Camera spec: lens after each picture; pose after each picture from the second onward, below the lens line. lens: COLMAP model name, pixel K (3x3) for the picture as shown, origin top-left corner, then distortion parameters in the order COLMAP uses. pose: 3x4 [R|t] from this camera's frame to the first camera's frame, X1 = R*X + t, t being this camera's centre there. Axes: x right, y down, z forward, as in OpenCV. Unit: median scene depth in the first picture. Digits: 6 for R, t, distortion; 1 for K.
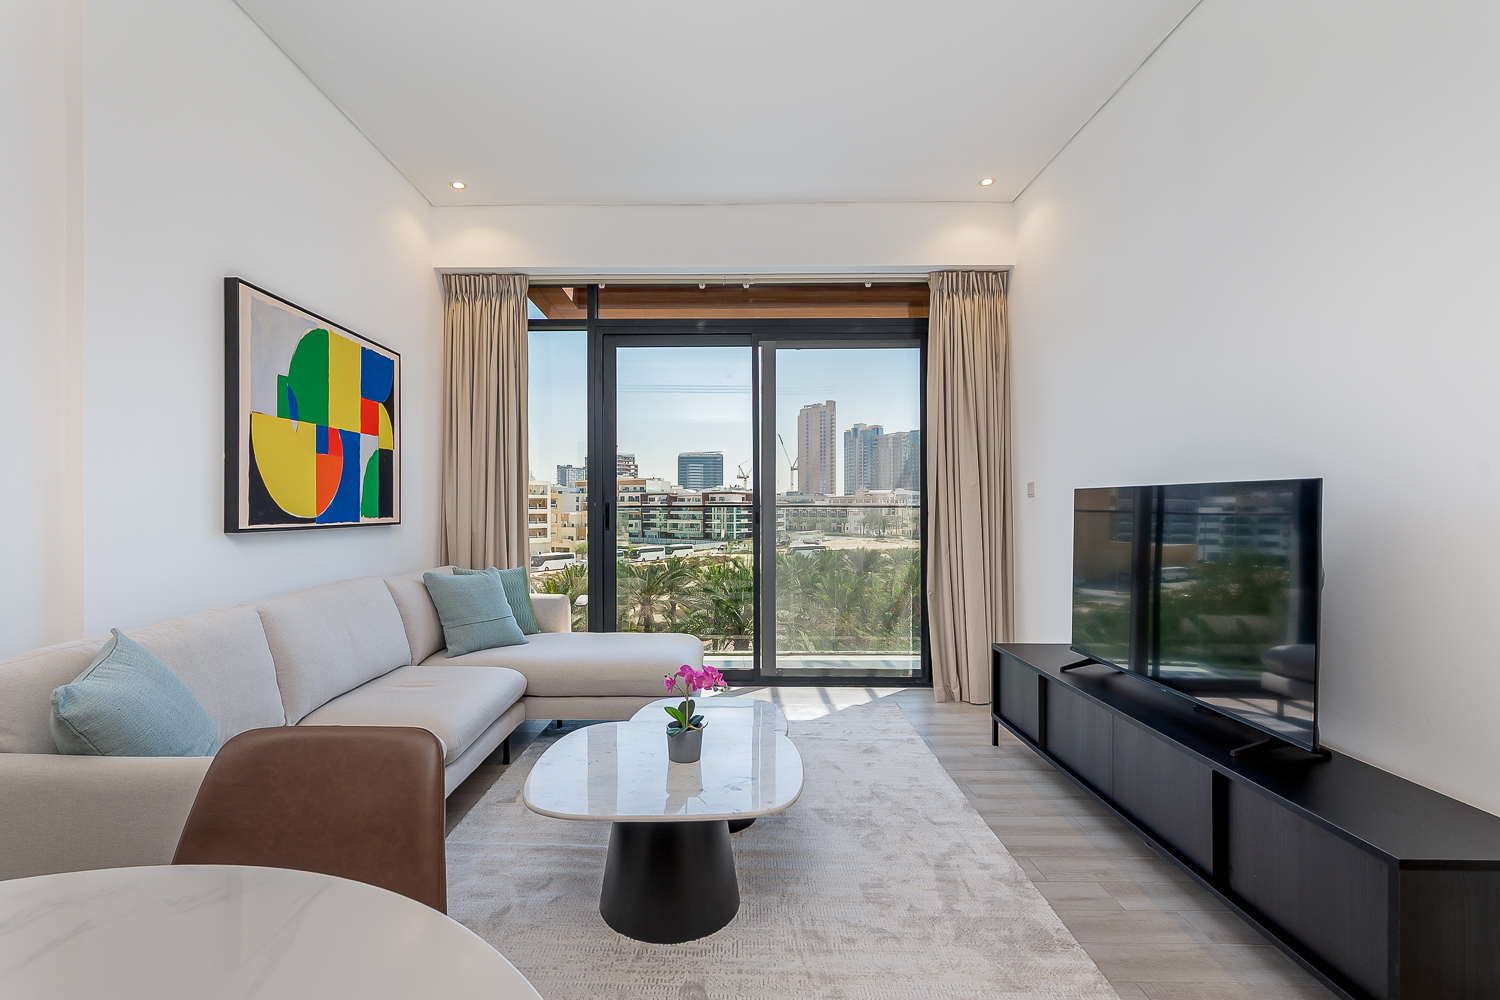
lens RADIAL K [[675.6, 0, 714.9], [0, 675.6, 508.6], [0, 0, 1]] dist [0.001007, -0.000025]
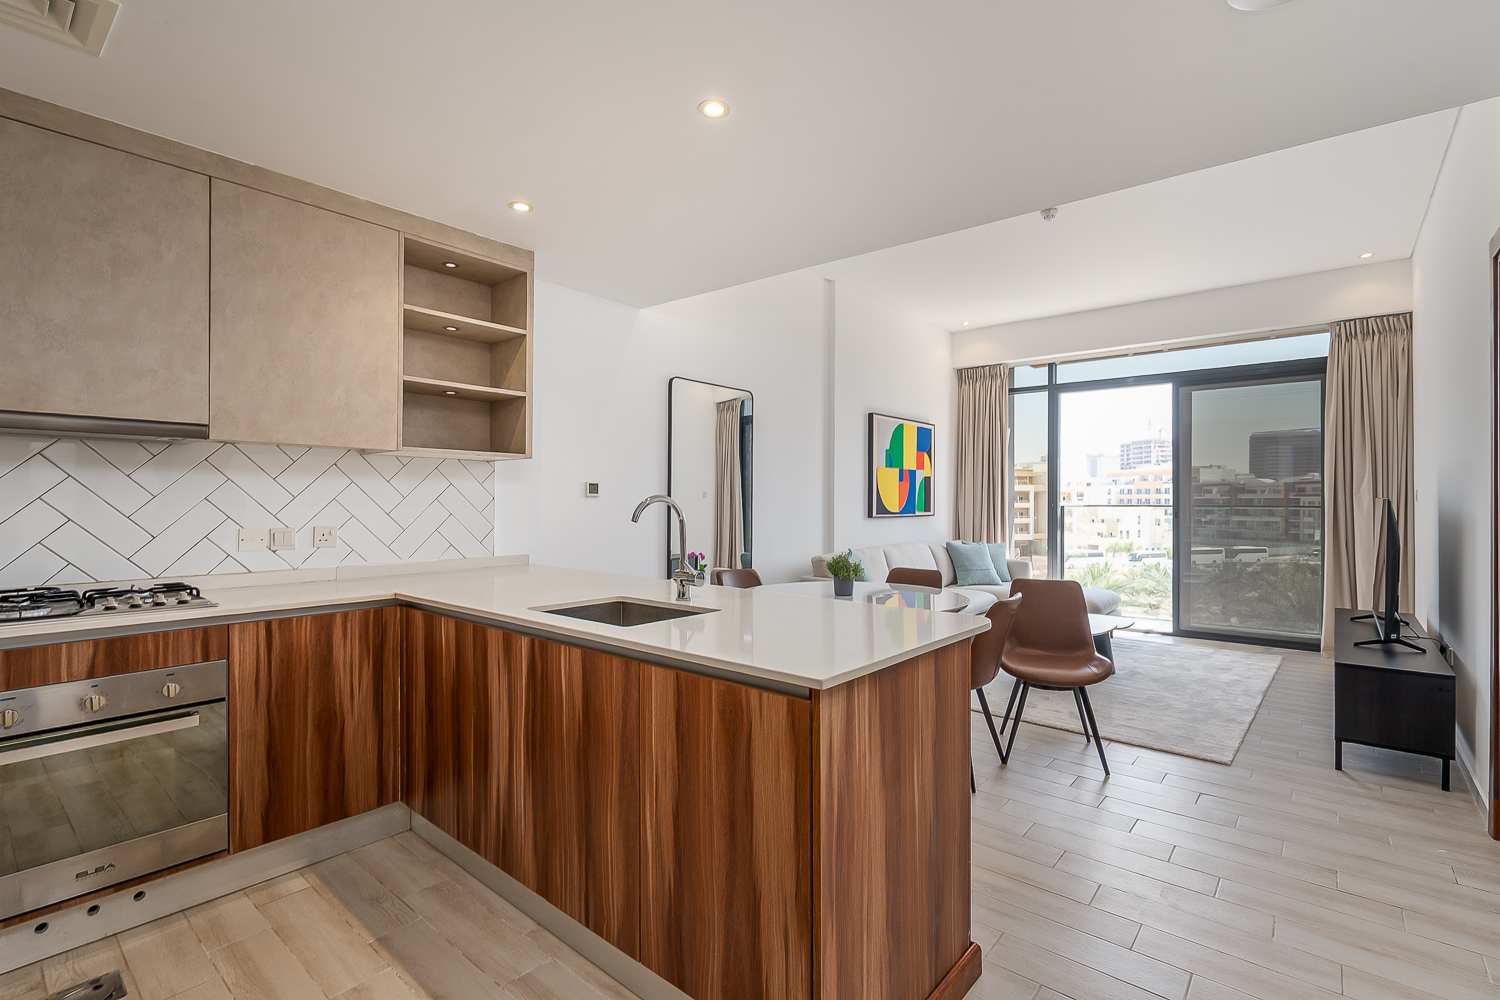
lens RADIAL K [[690.9, 0, 754.2], [0, 690.9, 505.1], [0, 0, 1]] dist [-0.000881, 0.000097]
pose [[0.778095, 0.005606, -0.628122, 0.298281], [-0.002461, 0.999980, 0.005876, -0.013954], [0.628142, -0.003026, 0.778093, -0.688703]]
